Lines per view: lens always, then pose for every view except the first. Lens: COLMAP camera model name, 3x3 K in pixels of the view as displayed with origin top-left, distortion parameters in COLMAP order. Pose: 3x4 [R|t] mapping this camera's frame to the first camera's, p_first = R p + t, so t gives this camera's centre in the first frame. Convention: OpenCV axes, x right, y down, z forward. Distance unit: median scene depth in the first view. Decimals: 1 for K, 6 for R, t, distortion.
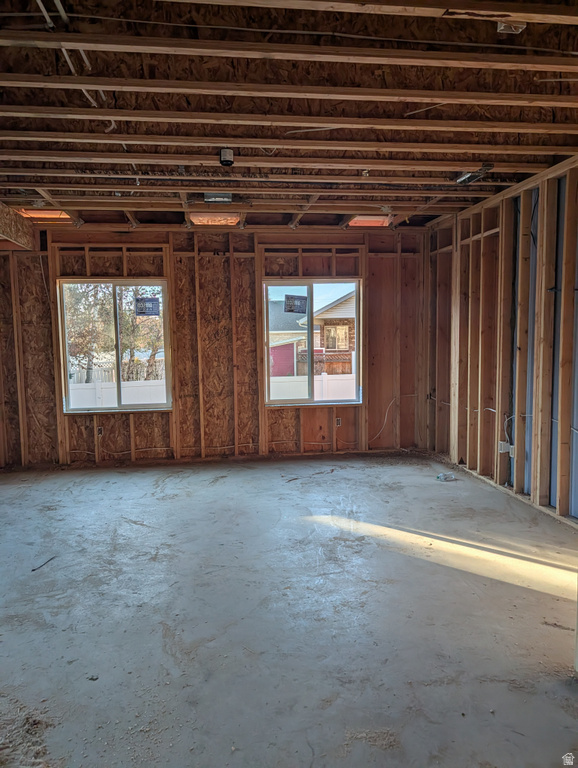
lens RADIAL K [[550.7, 0, 290.9], [0, 550.7, 389.4], [0, 0, 1]] dist [0.025636, -0.015372]
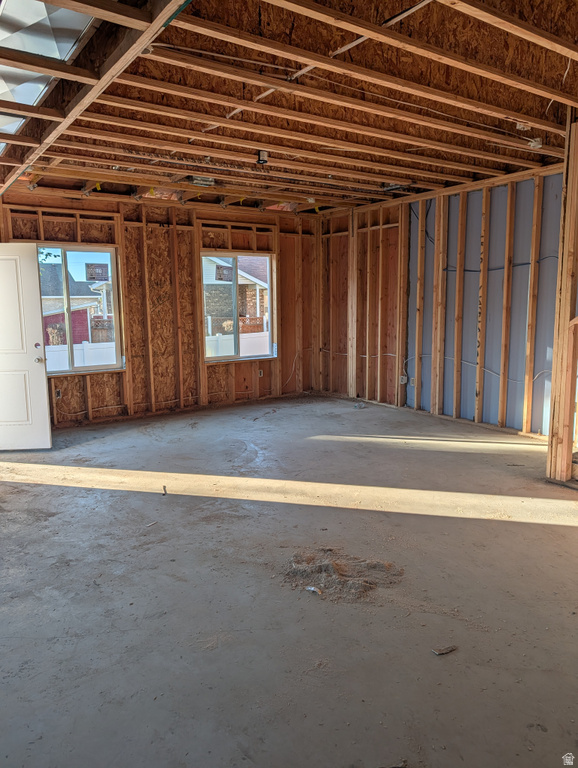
lens RADIAL K [[550.7, 0, 288.2], [0, 550.7, 377.0], [0, 0, 1]] dist [0.025636, -0.015372]
pose [[0.889576, -0.059434, 0.452904, -0.438579], [0.043023, 0.997993, 0.046462, 0.016060], [-0.454757, -0.021846, 0.890348, -0.106885]]
